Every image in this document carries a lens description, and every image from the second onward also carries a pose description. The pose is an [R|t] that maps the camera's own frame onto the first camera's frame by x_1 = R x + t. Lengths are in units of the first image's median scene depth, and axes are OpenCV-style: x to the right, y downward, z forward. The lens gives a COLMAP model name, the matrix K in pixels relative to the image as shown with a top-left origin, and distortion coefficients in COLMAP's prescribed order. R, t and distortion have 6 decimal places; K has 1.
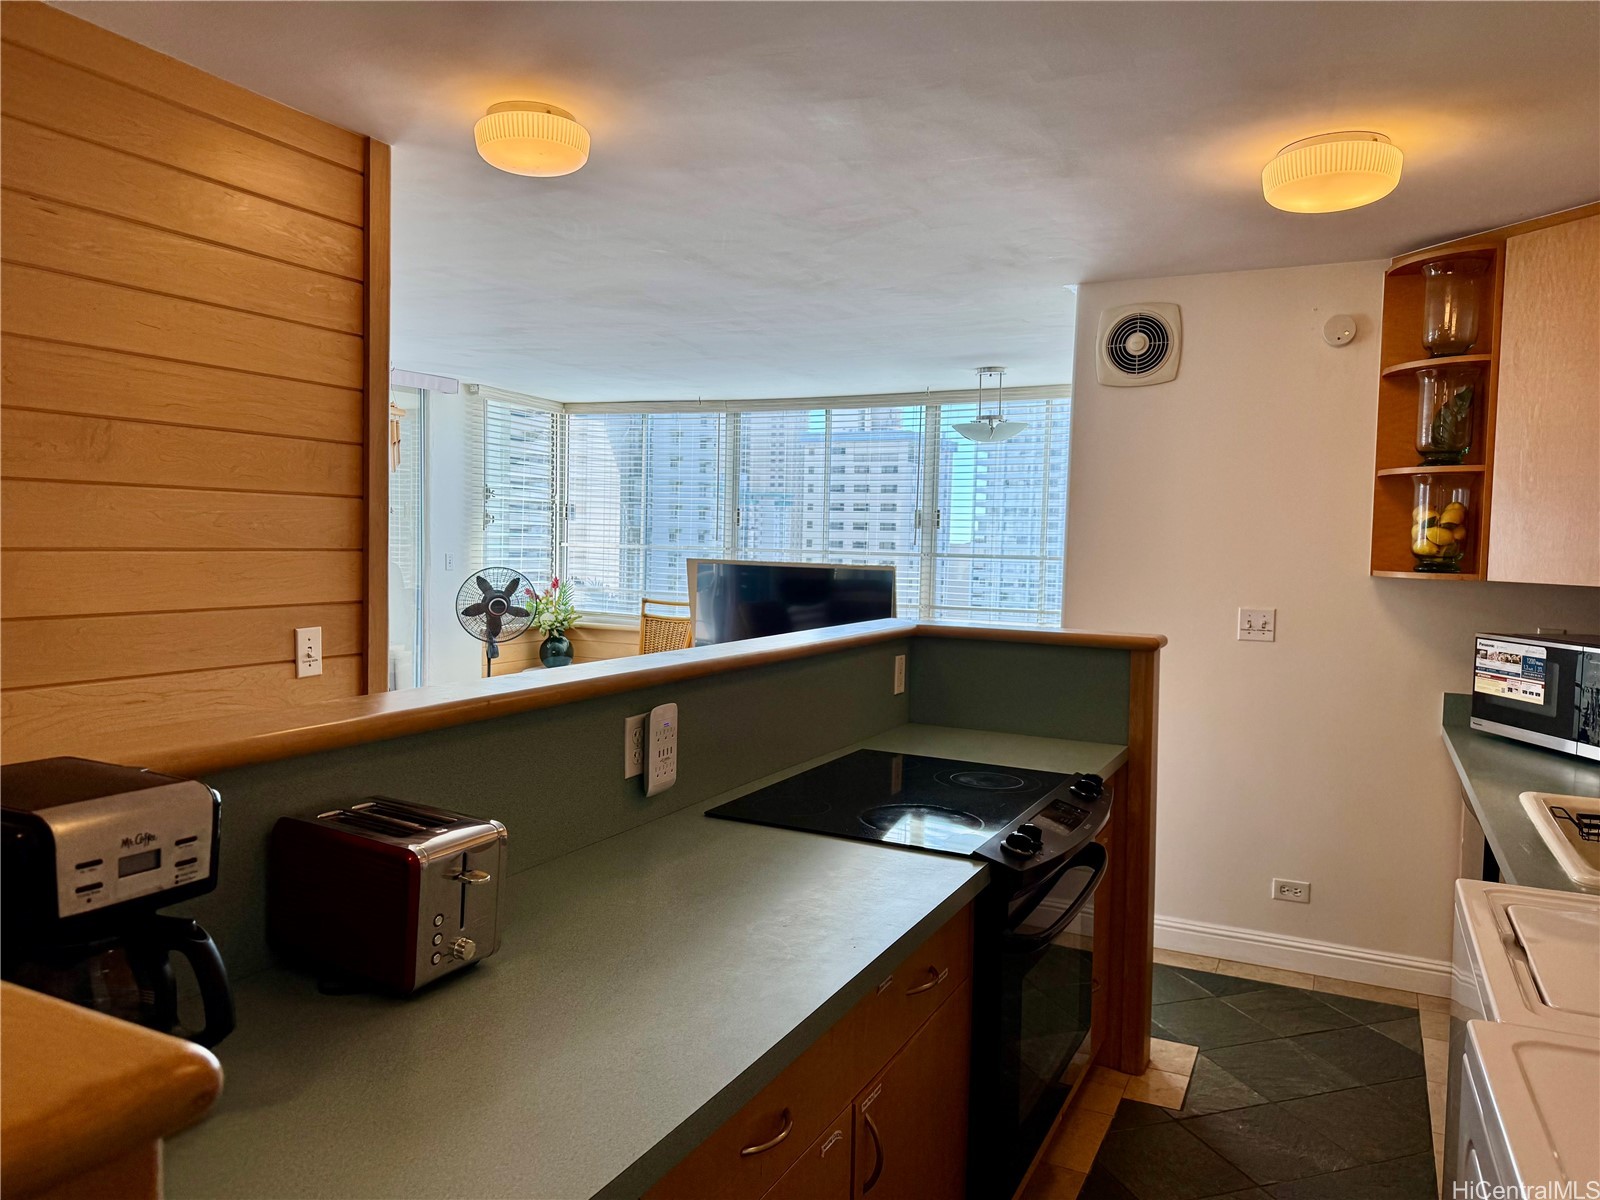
lens RADIAL K [[1147.9, 0, 801.3], [0, 1147.9, 602.4], [0, 0, 1]] dist [0.058569, -0.060208]
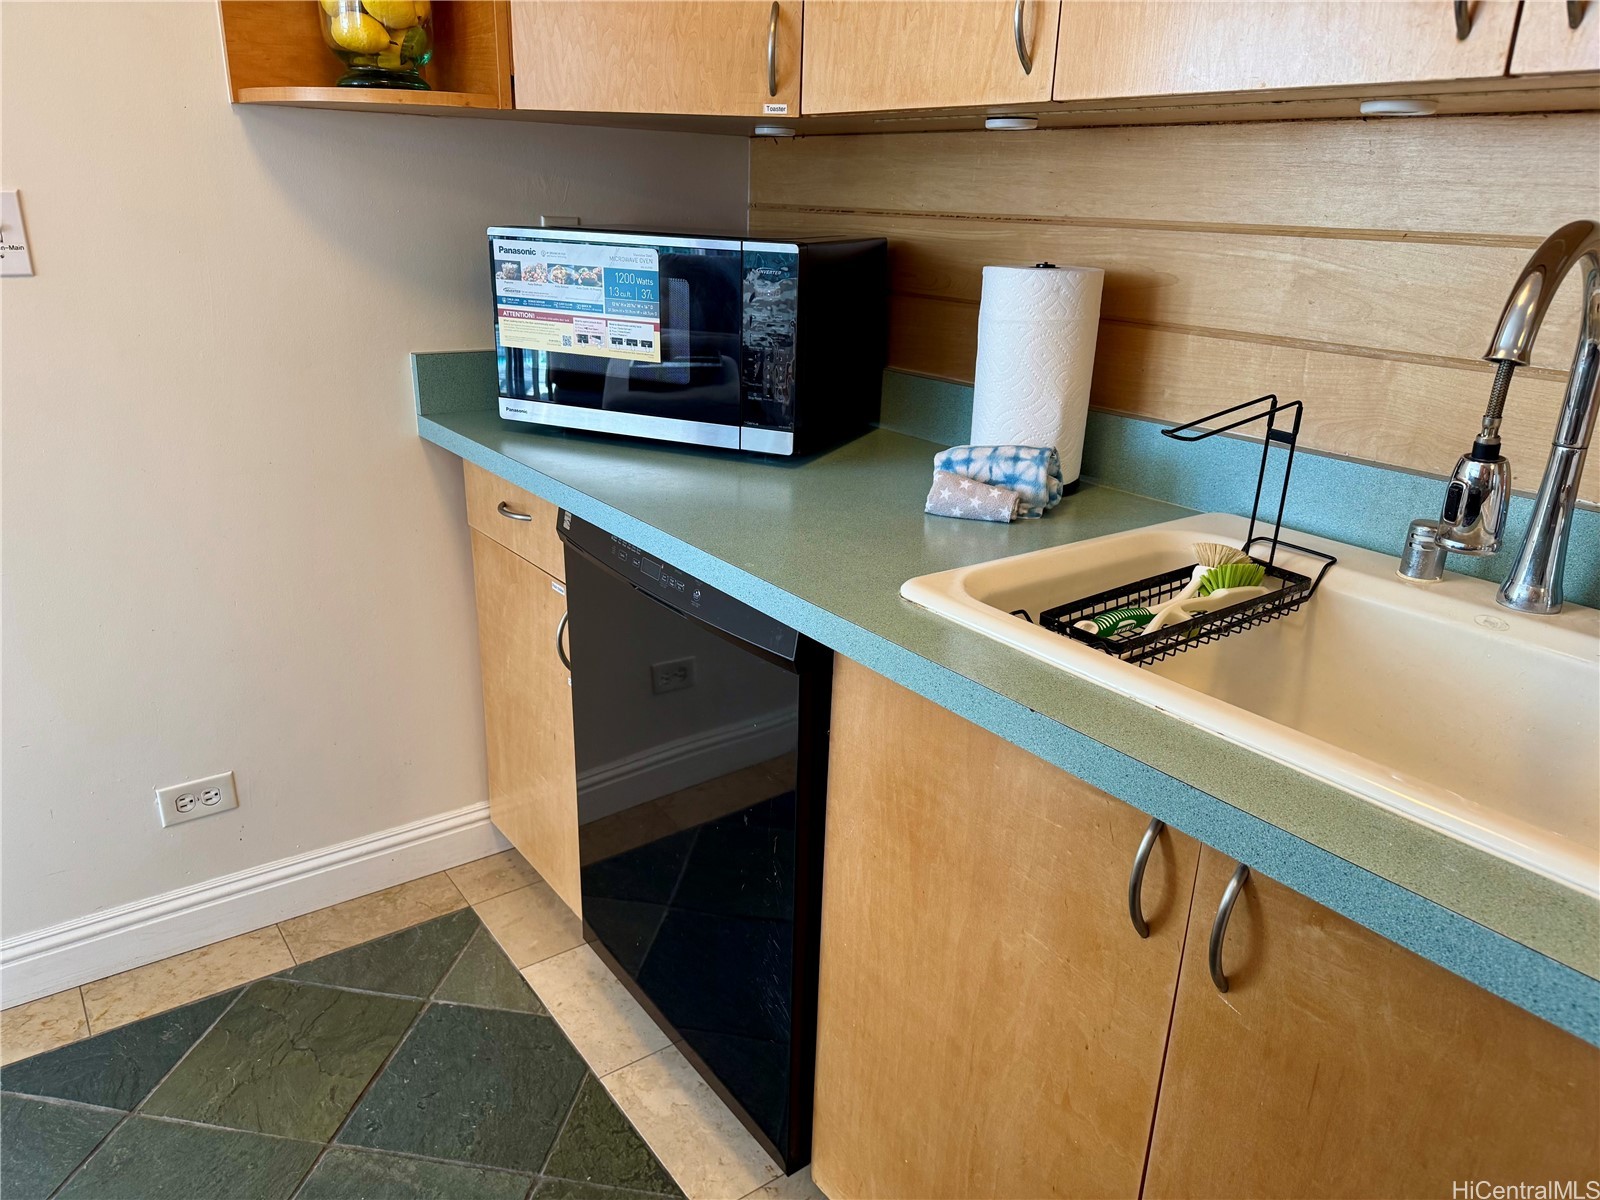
lens RADIAL K [[1147.9, 0, 807.3], [0, 1147.9, 613.8], [0, 0, 1]] dist [0.058569, -0.060208]
pose [[0.466989, -0.313204, 0.826937, 0.177149], [0.032894, 0.940676, 0.337707, 0.018541], [-0.883651, -0.130504, 0.449588, 0.621121]]
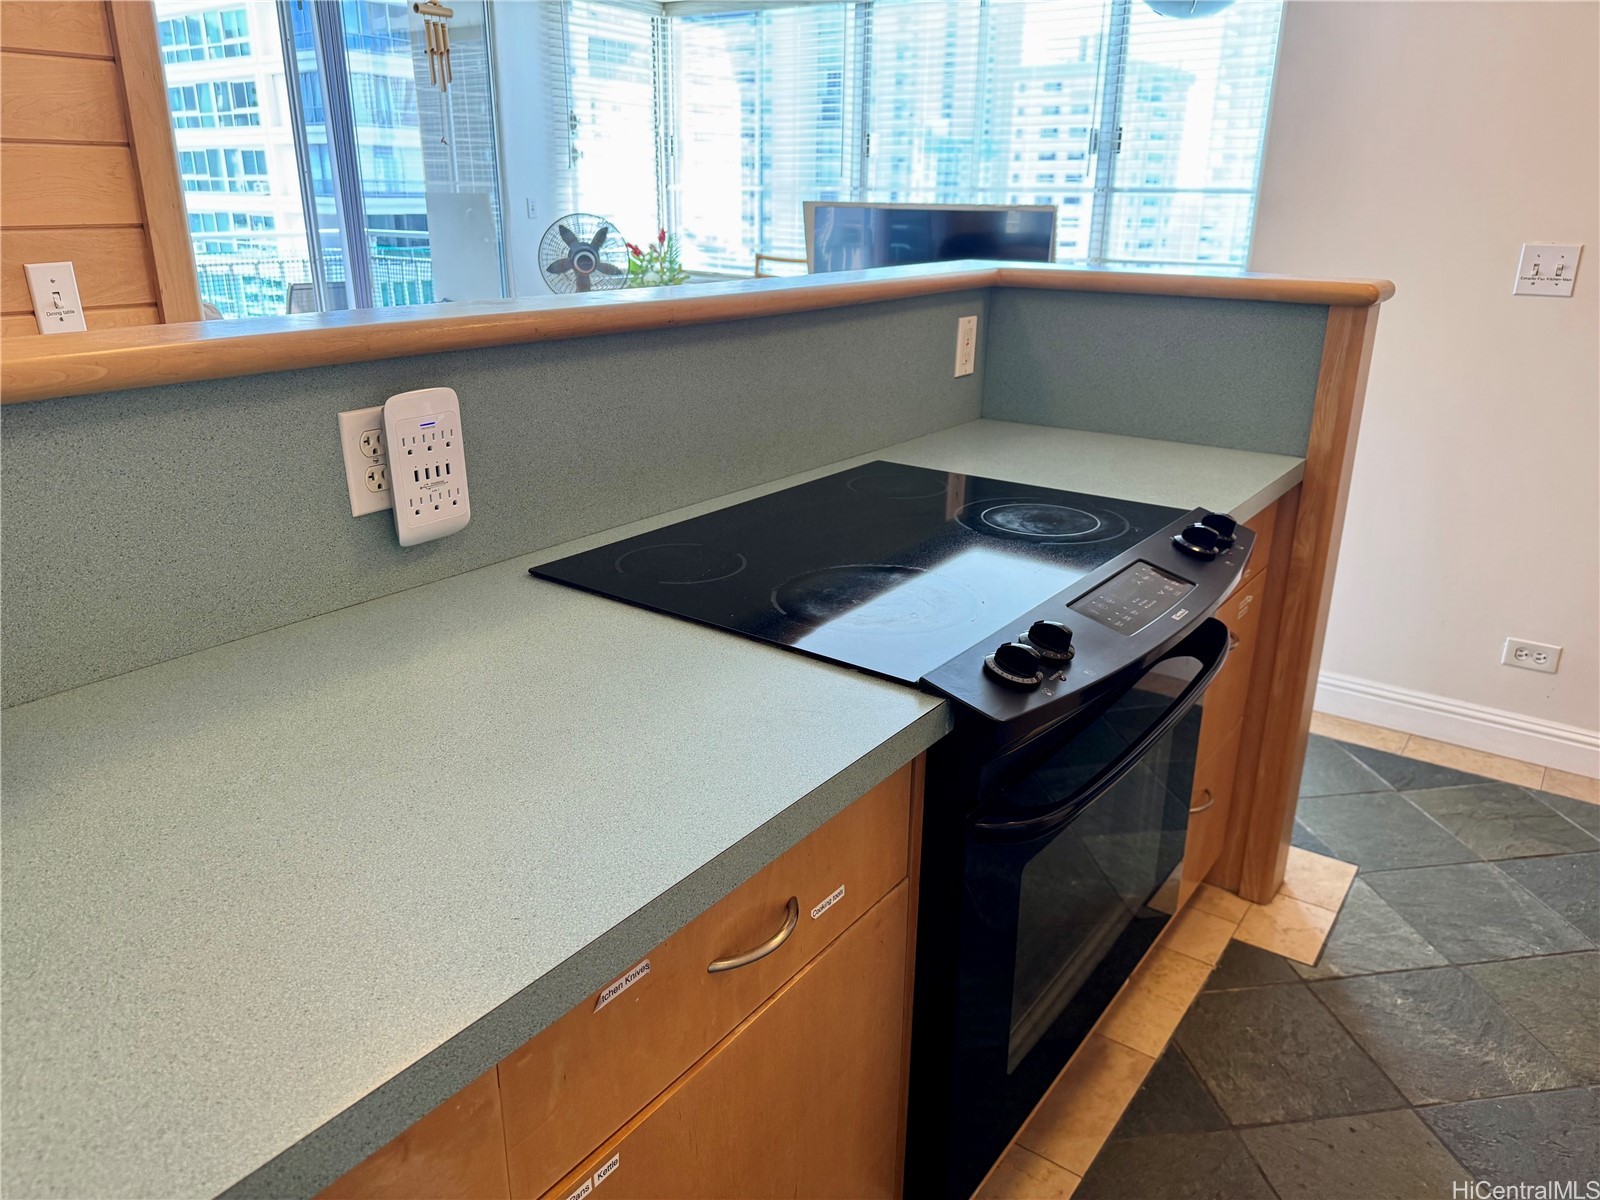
lens RADIAL K [[1147.9, 0, 804.6], [0, 1147.9, 611.8], [0, 0, 1]] dist [0.058569, -0.060208]
pose [[0.986029, 0.045601, -0.160208, 0.102131], [0.001769, 0.958877, 0.283816, 0.019029], [0.166562, -0.280134, 0.945400, 0.278201]]
